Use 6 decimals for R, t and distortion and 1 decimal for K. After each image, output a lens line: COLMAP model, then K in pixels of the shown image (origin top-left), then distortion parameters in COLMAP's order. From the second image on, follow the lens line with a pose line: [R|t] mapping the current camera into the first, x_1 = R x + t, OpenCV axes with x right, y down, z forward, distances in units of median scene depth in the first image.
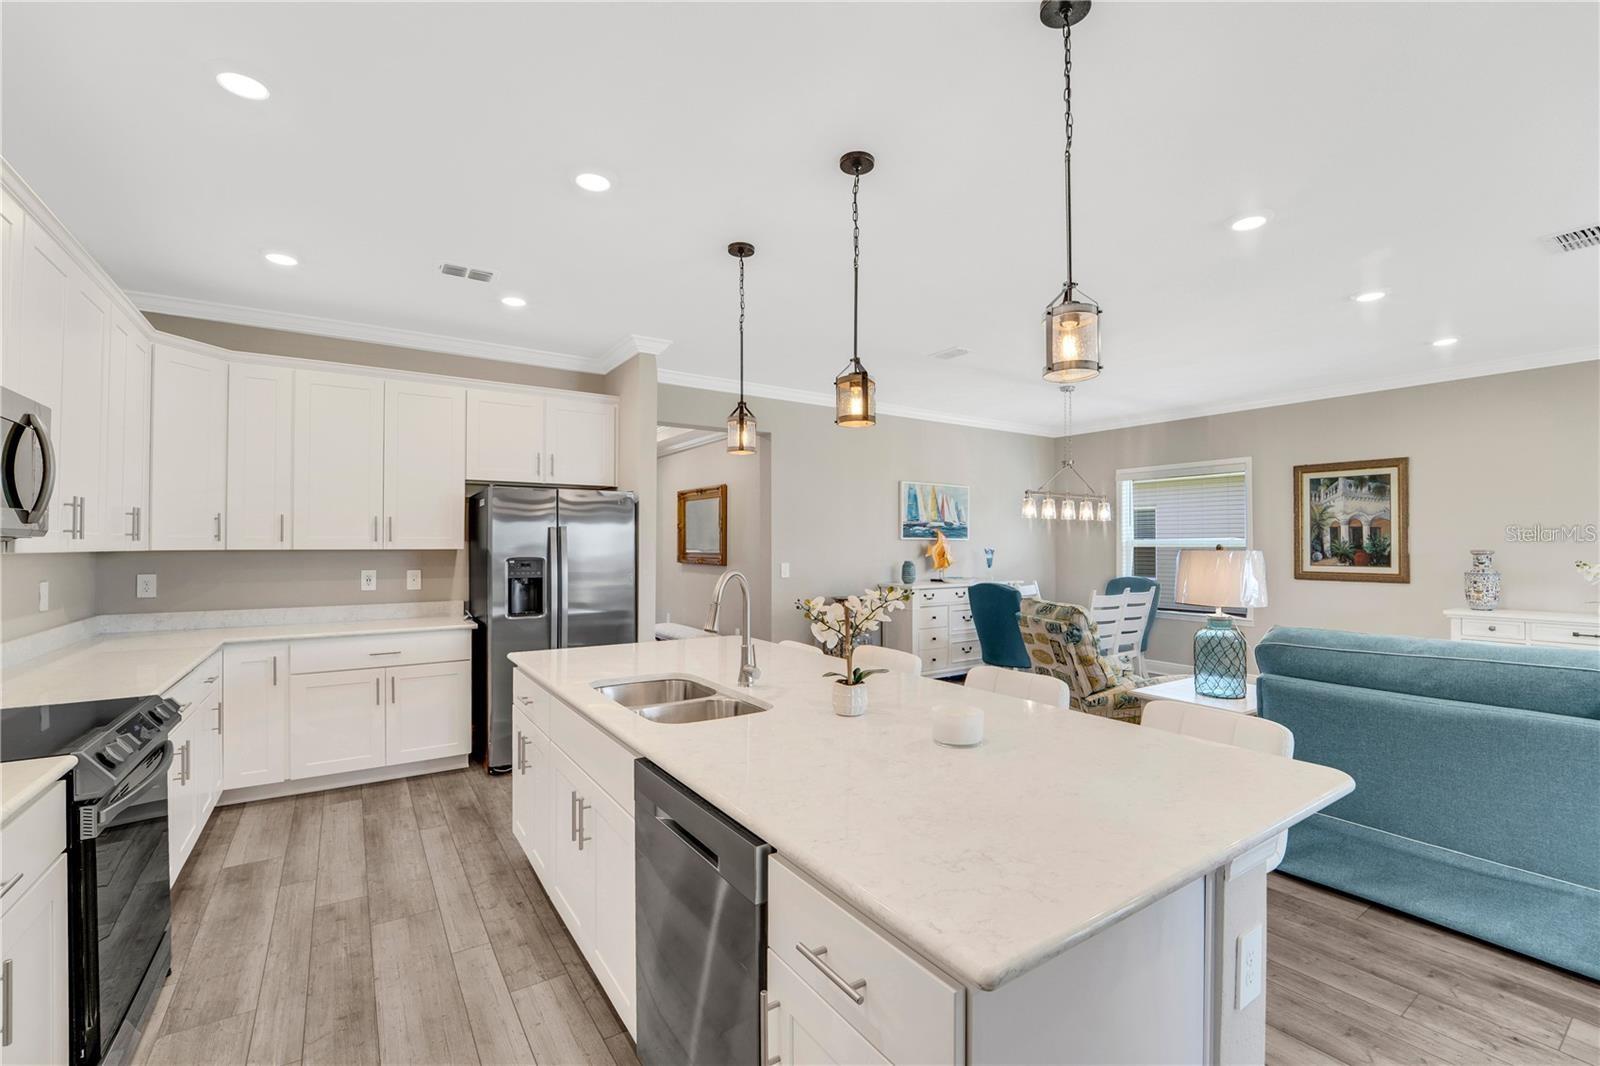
lens RADIAL K [[672.9, 0, 803.0], [0, 672.9, 540.6], [0, 0, 1]] dist [-0.012592, -0.002738]
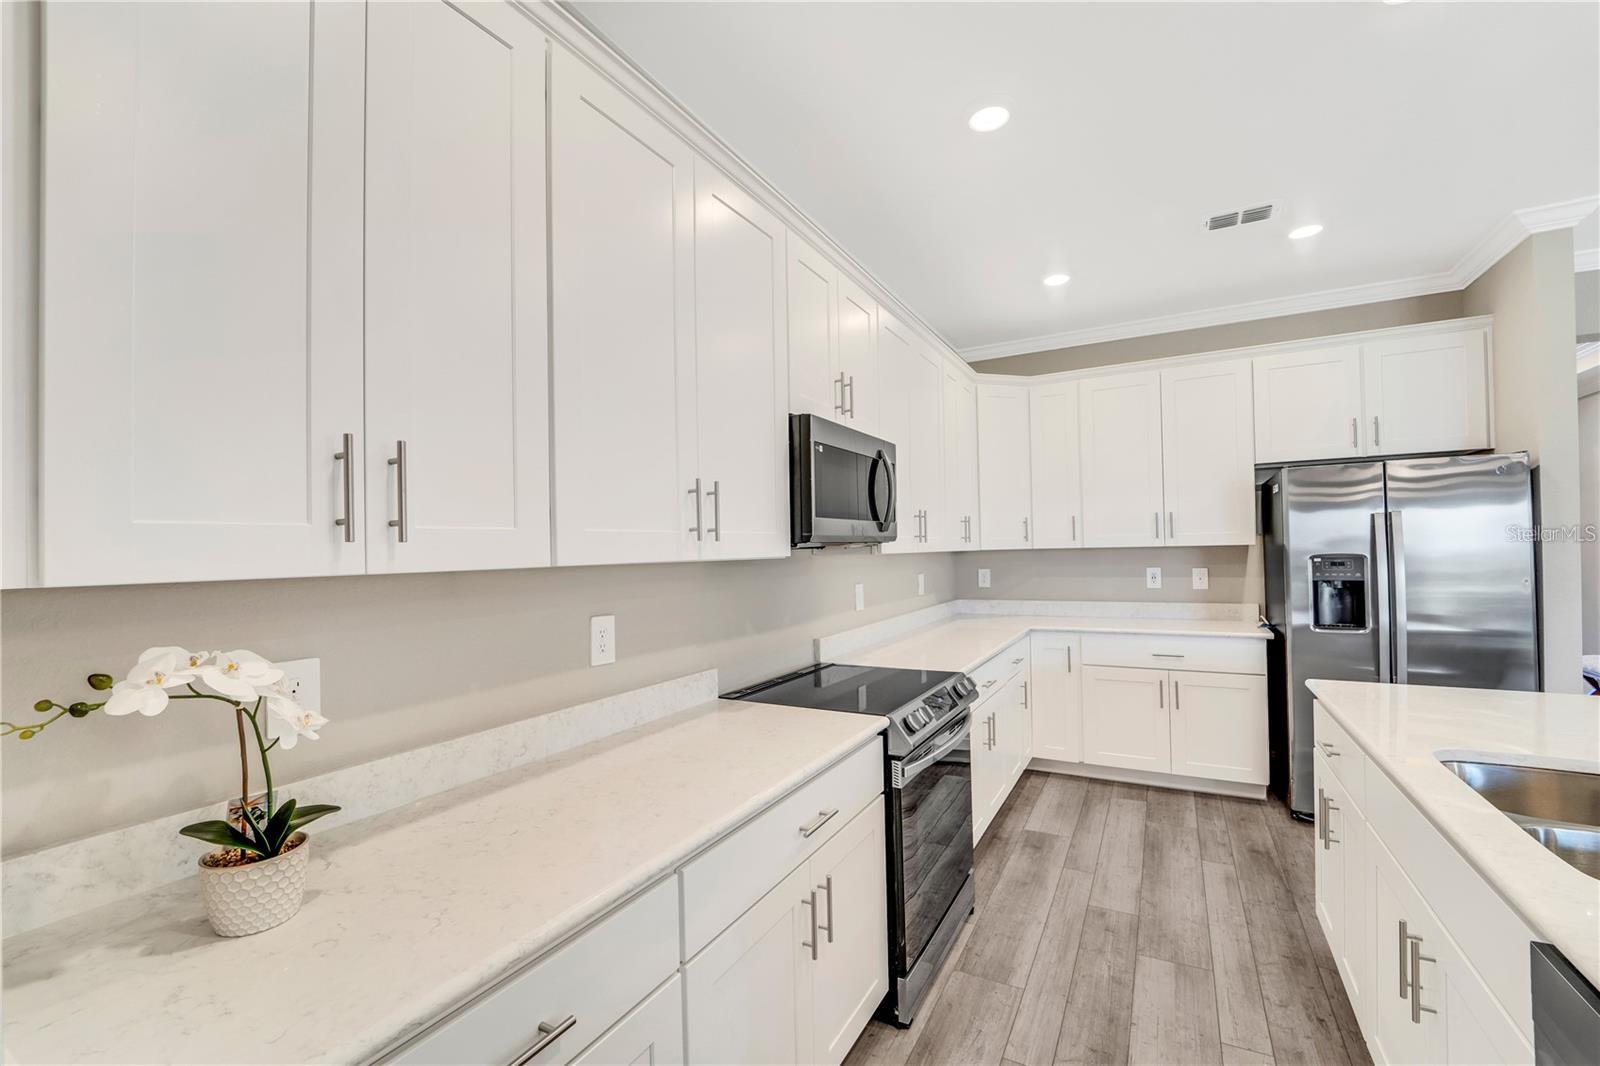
lens RADIAL K [[672.9, 0, 797.3], [0, 672.9, 542.0], [0, 0, 1]] dist [-0.012592, -0.002738]
pose [[0.463655, -0.019717, -0.885796, -0.023582], [0.026829, 0.999606, -0.008207, 0.000453], [0.885610, -0.019960, 0.464001, 0.109416]]
